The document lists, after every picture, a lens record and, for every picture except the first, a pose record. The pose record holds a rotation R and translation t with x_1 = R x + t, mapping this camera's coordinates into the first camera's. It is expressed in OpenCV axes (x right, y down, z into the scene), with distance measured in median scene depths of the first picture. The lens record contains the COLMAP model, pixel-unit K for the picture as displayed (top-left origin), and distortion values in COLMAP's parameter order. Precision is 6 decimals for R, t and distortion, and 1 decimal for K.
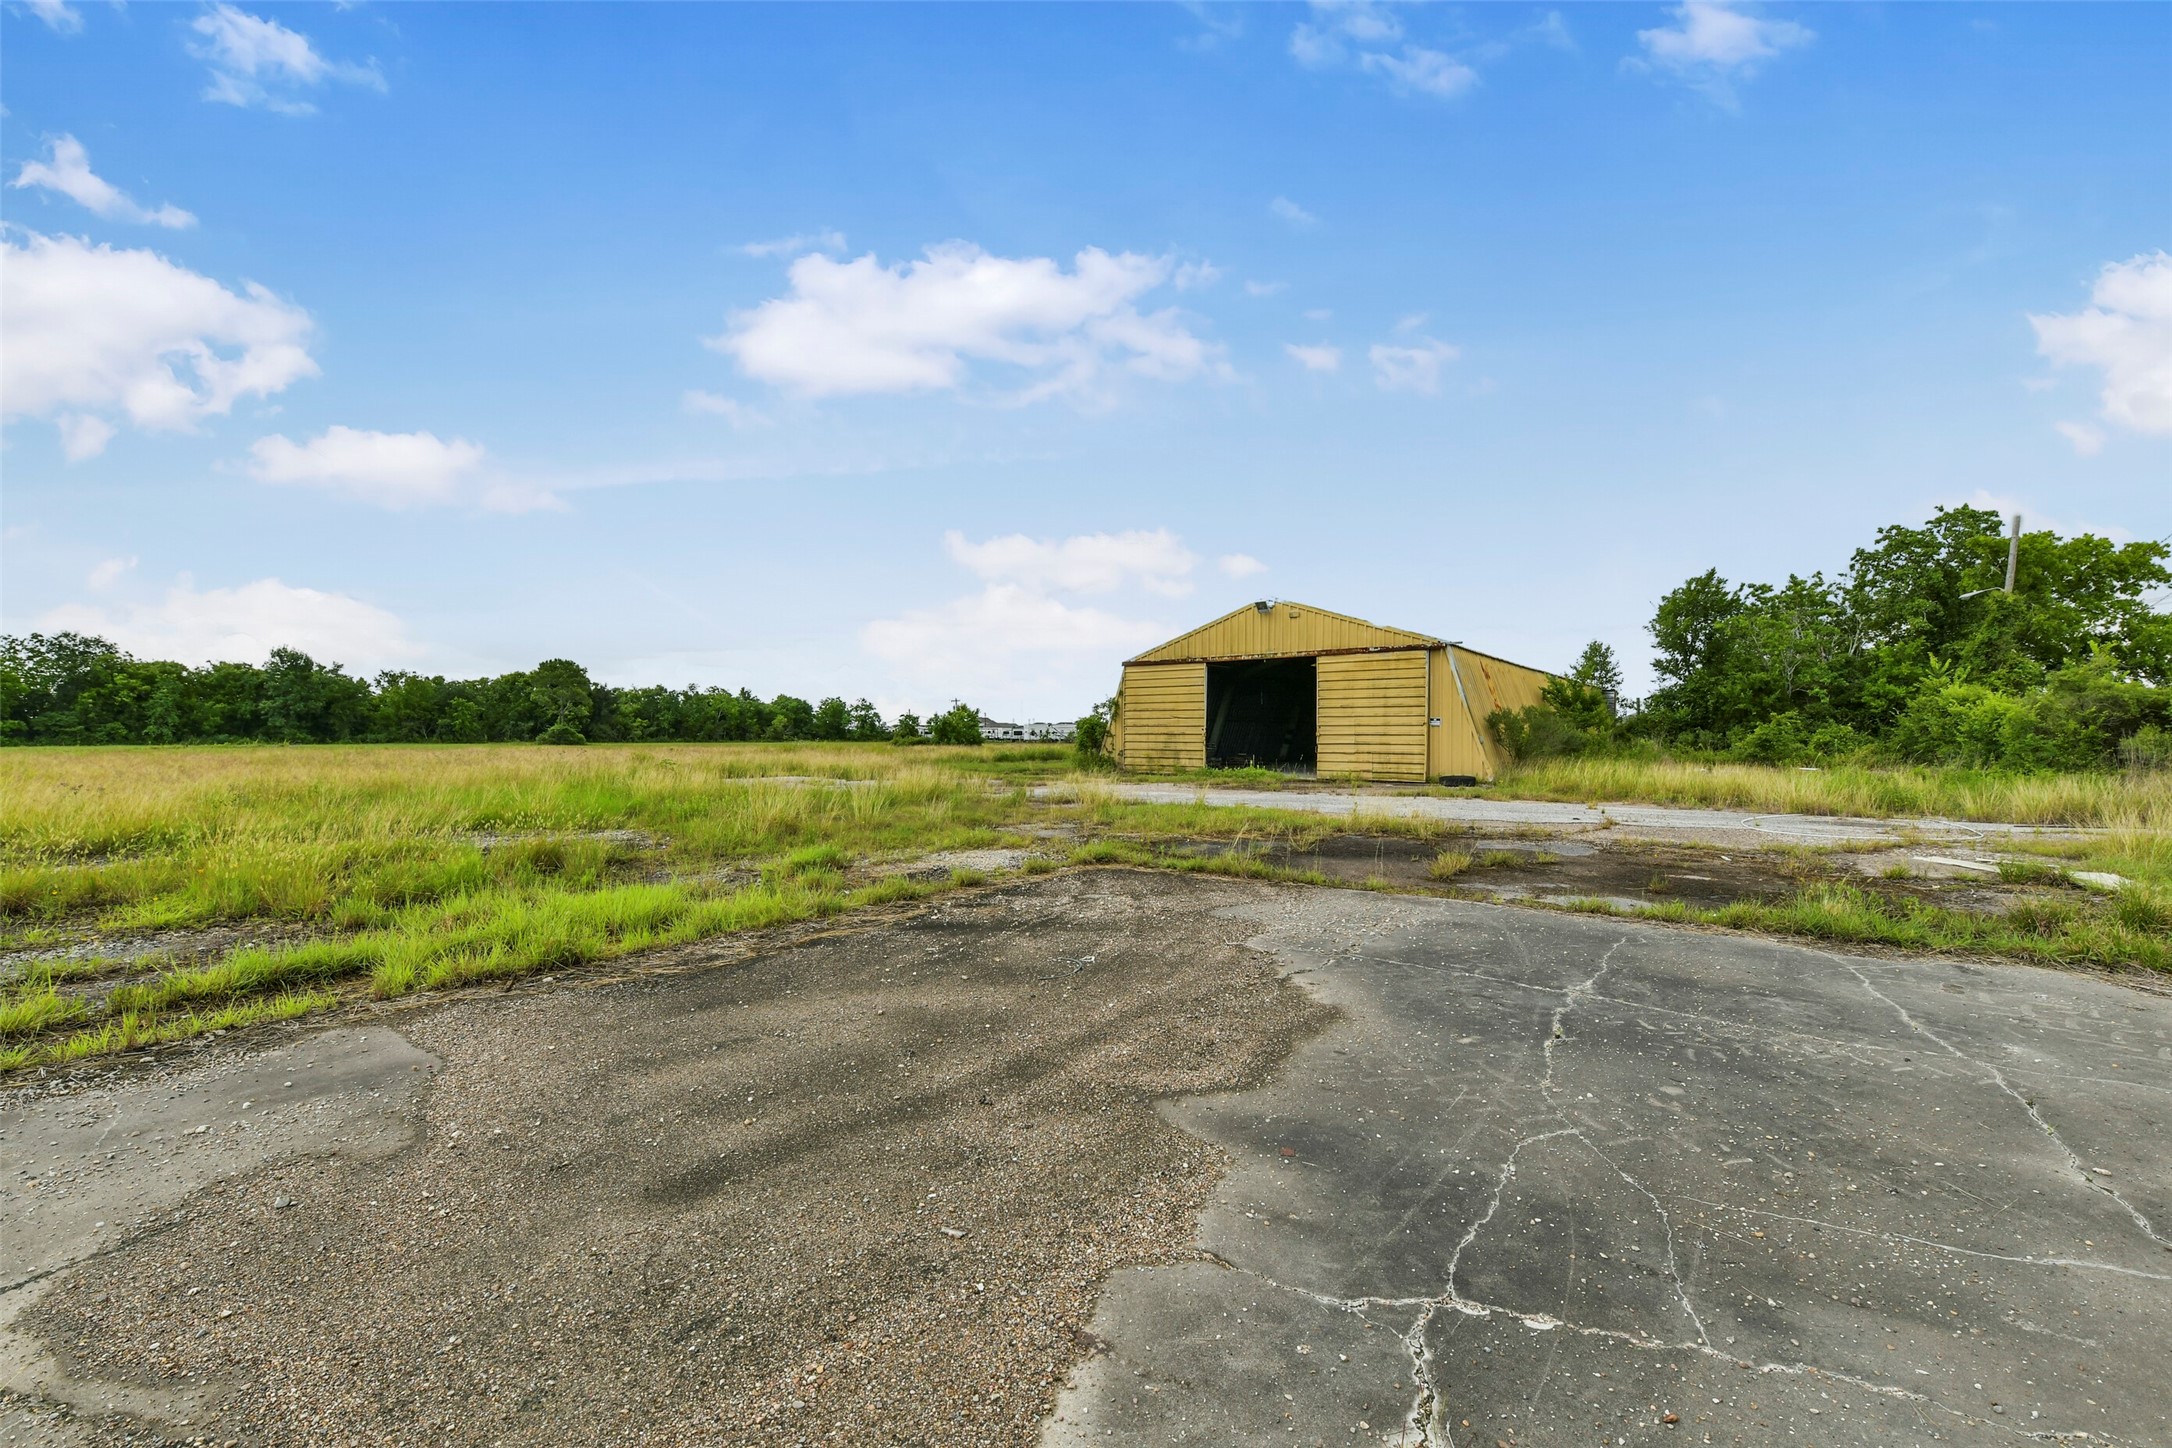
lens RADIAL K [[884.9, 0, 1091.1], [0, 884.9, 732.7], [0, 0, 1]] dist [-0.002704, -0.000357]
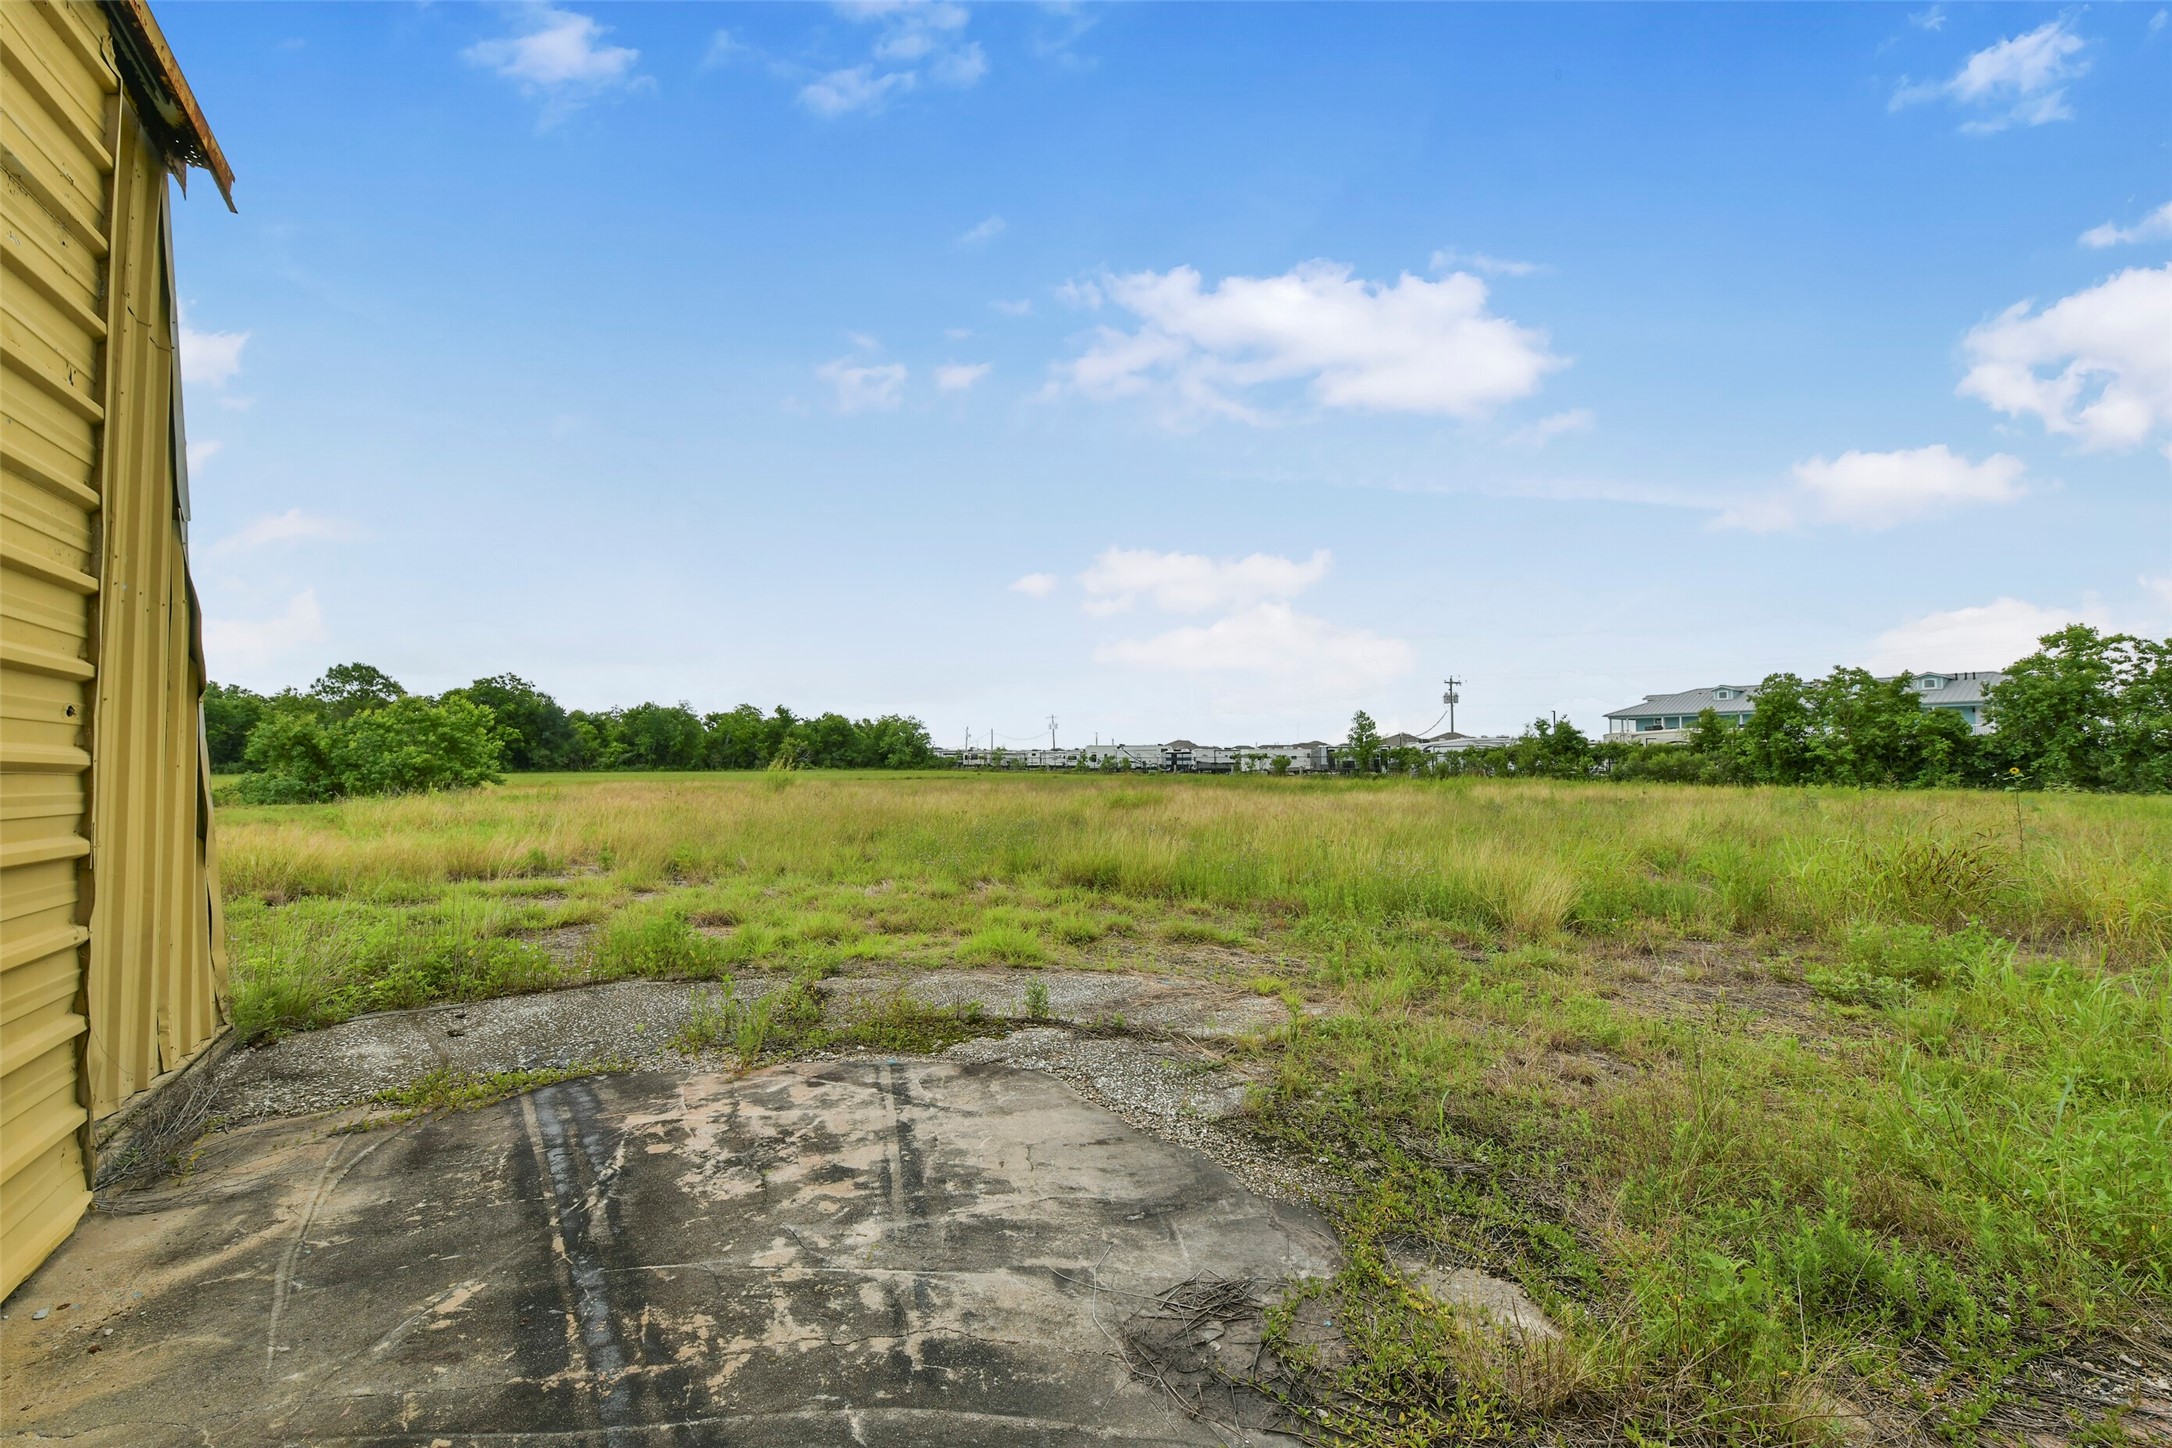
lens RADIAL K [[884.9, 0, 1091.1], [0, 884.9, 732.7], [0, 0, 1]] dist [-0.002704, -0.000357]
pose [[0.938662, -0.014216, -0.344546, 0.195640], [0.003442, 0.999486, -0.031862, 0.002635], [0.344822, 0.028722, 0.938229, 0.386088]]
